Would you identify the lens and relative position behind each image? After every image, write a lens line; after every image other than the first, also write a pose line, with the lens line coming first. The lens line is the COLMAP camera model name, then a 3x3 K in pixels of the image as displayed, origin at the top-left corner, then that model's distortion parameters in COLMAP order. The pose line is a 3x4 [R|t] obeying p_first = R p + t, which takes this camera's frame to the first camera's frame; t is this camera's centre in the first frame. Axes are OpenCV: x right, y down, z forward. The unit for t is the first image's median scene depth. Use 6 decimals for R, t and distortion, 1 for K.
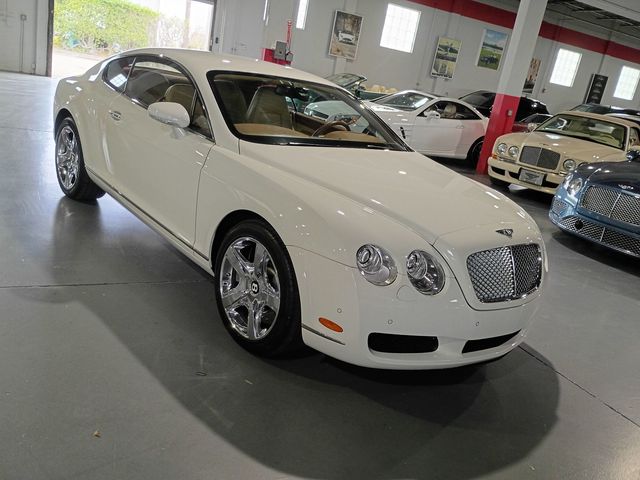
lens RADIAL K [[548.8, 0, 318.7], [0, 548.8, 228.1], [0, 0, 1]] dist [0.058719, -0.083754]
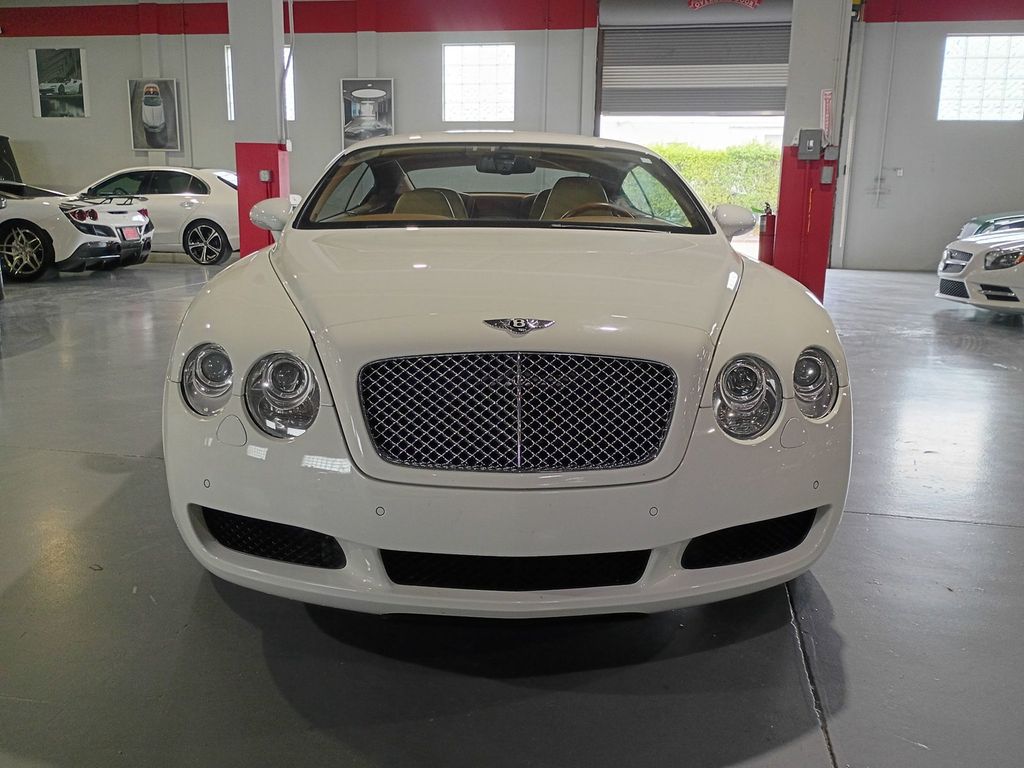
lens RADIAL K [[878.4, 0, 520.2], [0, 878.4, 377.4], [0, 0, 1]] dist [0.055735, -0.070230]
pose [[0.769876, -0.037740, -0.637077, 0.270016], [-0.059605, 0.989635, -0.130655, 0.048587], [0.635404, 0.138561, 0.759646, 0.160947]]
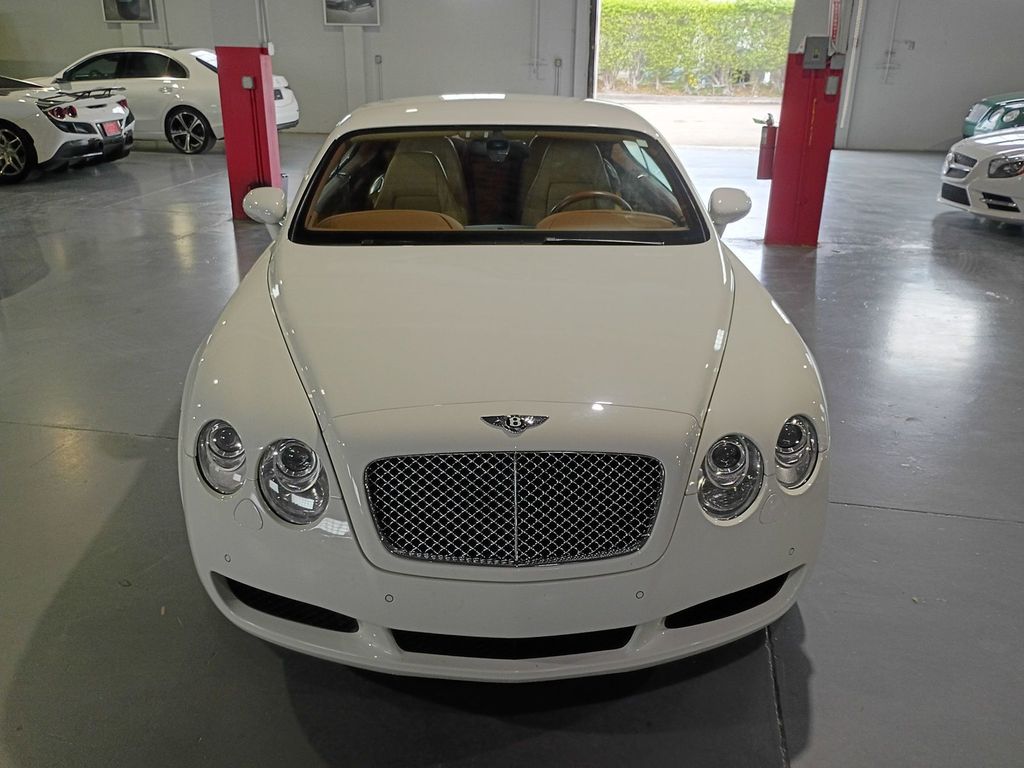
lens RADIAL K [[882.0, 0, 512.0], [0, 882.0, 384.0], [0, 0, 1]] dist [0.058254, -0.092593]
pose [[0.768168, 0.065880, -0.636850, 0.277846], [-0.052483, 0.997824, 0.039917, -0.018844], [0.638094, 0.002761, 0.769953, 0.144689]]
